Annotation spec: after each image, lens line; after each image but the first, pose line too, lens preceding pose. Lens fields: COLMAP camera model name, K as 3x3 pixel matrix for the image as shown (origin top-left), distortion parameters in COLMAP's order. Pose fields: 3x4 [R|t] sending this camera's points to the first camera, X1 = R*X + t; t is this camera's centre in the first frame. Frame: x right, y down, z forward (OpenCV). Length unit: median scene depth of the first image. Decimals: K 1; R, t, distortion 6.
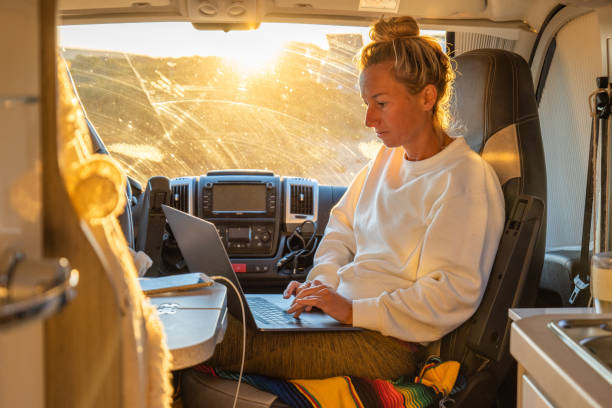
lens RADIAL K [[1208.6, 0, 308.8], [0, 1208.6, 202.3], [0, 0, 1]] dist [-0.040034, 0.000000]
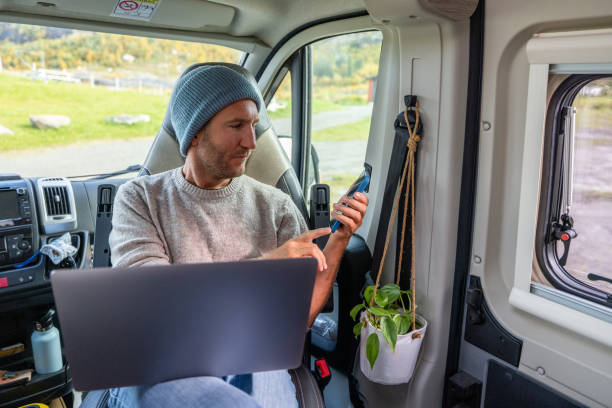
lens RADIAL K [[483.4, 0, 321.4], [0, 483.4, 202.2], [0, 0, 1]] dist [0.014382, -0.012701]
pose [[0.825868, -0.122475, 0.550402, -0.060739], [0.030142, 0.984319, 0.173802, -0.084200], [-0.563058, -0.126948, 0.816609, 0.654209]]
